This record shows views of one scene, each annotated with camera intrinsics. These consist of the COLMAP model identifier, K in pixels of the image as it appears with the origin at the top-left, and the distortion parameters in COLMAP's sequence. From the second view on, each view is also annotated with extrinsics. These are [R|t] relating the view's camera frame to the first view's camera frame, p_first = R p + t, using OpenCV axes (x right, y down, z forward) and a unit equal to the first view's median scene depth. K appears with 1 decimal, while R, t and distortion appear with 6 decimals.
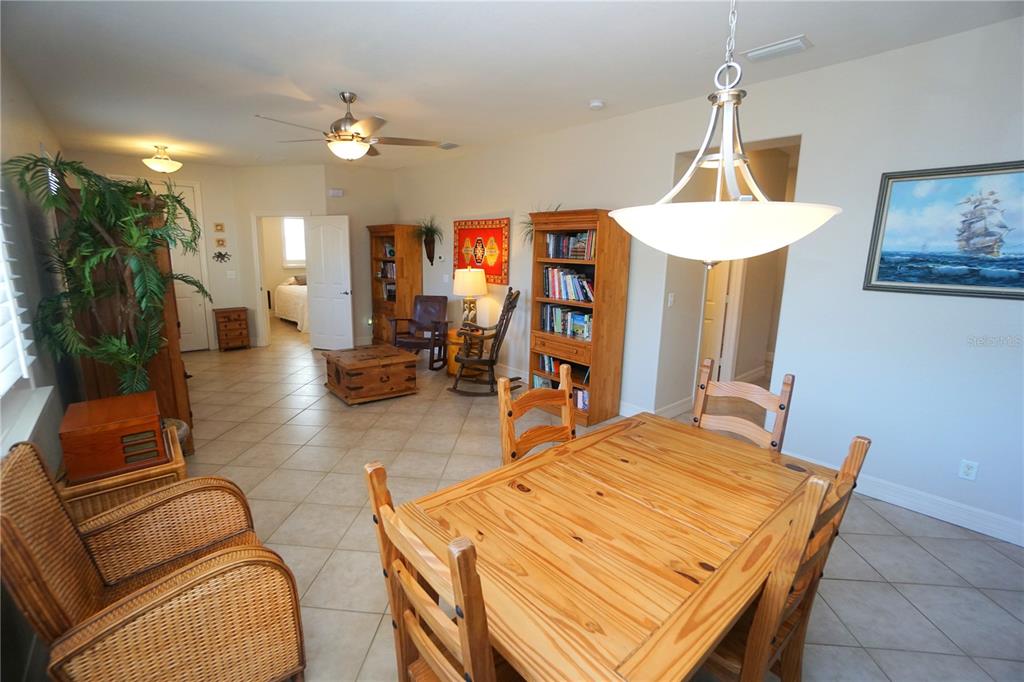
lens RADIAL K [[450.7, 0, 490.6], [0, 450.7, 340.8], [0, 0, 1]] dist [-0.041387, 0.007655]
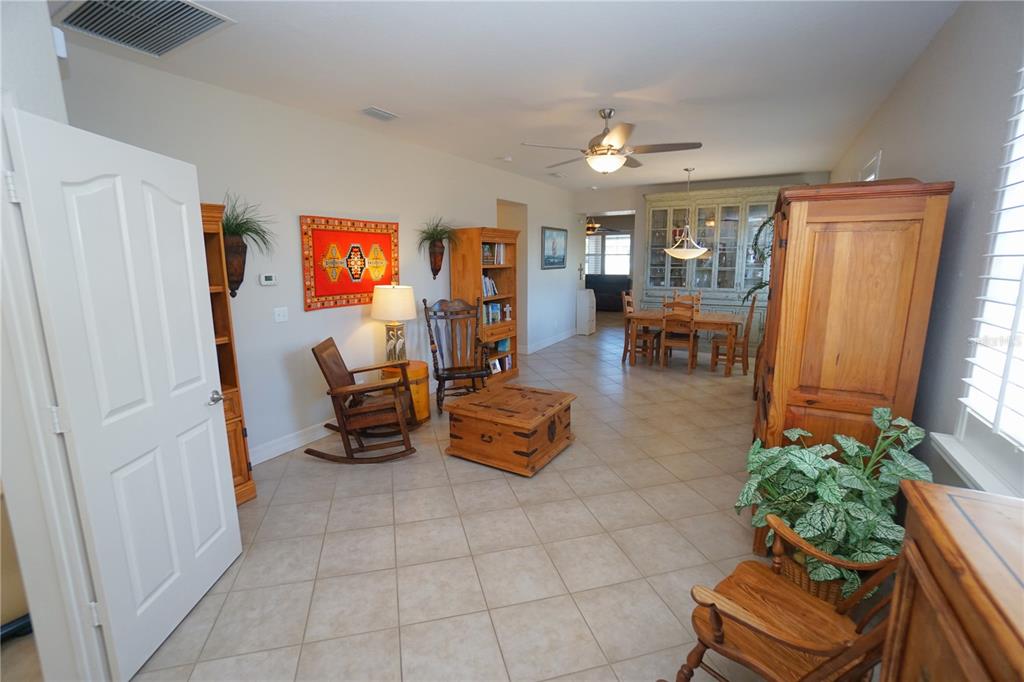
lens RADIAL K [[450.7, 0, 511.2], [0, 450.7, 336.8], [0, 0, 1]] dist [-0.041387, 0.007655]
pose [[-0.337540, -0.170371, 0.925765, -0.833721], [0.195508, 0.949349, 0.245995, -0.223177], [-0.920784, 0.264028, -0.287134, 1.047514]]
